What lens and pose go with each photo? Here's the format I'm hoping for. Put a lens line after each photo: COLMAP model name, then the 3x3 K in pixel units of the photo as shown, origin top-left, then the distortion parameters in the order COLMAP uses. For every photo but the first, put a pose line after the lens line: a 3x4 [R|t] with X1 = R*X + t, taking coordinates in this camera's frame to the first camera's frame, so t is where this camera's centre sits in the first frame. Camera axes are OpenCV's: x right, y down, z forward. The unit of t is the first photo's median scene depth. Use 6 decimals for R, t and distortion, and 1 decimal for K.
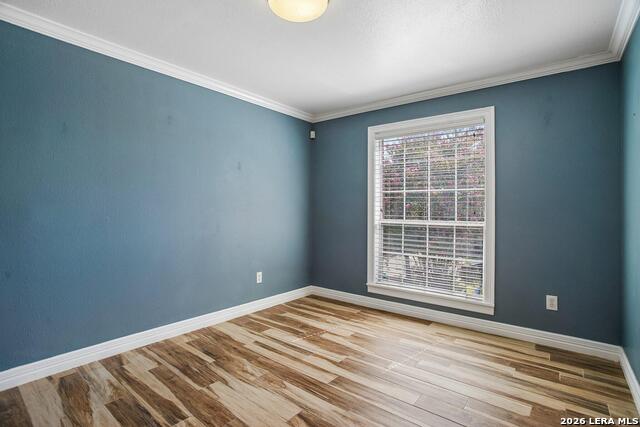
lens RADIAL K [[308.9, 0, 318.8], [0, 308.9, 211.3], [0, 0, 1]] dist [-0.040273, 0.002331]
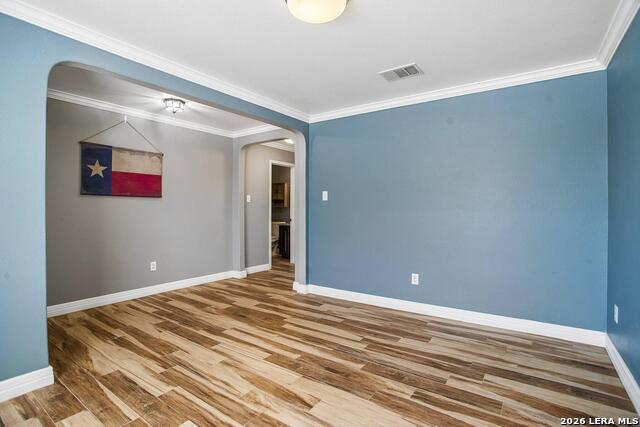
lens RADIAL K [[308.9, 0, 319.4], [0, 308.9, 210.6], [0, 0, 1]] dist [-0.040273, 0.002331]
pose [[-0.997951, -0.011340, -0.062977, -0.019712], [-0.012231, 0.999830, 0.013770, -0.013588], [0.062810, 0.014513, -0.997920, 1.977171]]
